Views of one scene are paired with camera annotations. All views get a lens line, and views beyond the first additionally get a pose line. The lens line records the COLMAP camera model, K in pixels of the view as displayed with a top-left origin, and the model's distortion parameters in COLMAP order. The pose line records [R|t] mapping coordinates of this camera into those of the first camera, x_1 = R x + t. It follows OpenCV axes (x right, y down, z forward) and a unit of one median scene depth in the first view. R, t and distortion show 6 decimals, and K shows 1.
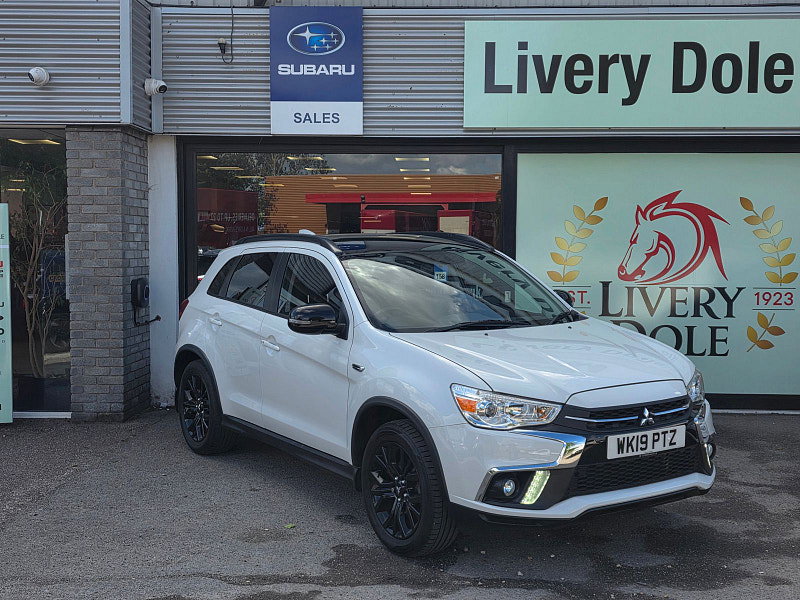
lens RADIAL K [[1053.8, 0, 411.8], [0, 1053.8, 303.0], [0, 0, 1]] dist [0.112846, -0.155714]
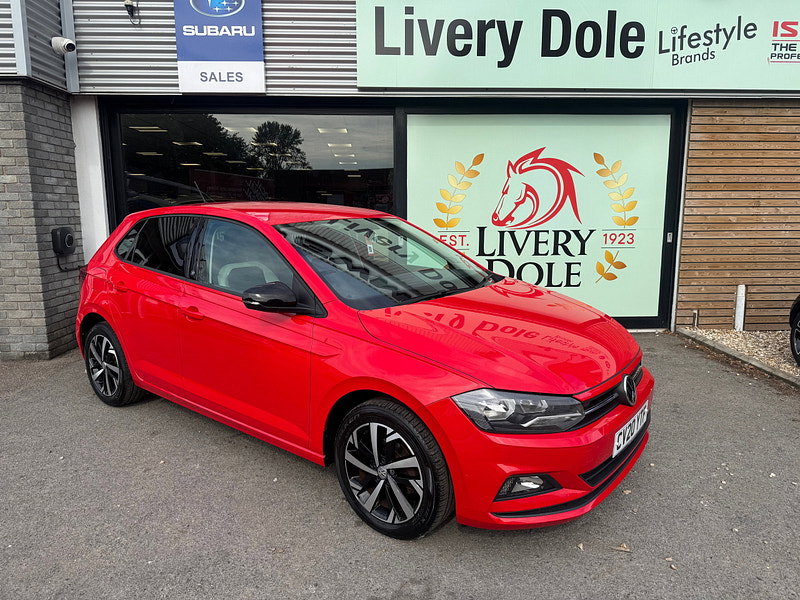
lens RADIAL K [[563.5, 0, 399.4], [0, 563.5, 301.4], [0, 0, 1]] dist [0.036283, -0.042125]
pose [[0.997363, -0.020689, 0.069559, 0.047067], [0.013445, 0.994586, 0.103045, -0.003177], [-0.071314, -0.101838, 0.992242, 0.385333]]
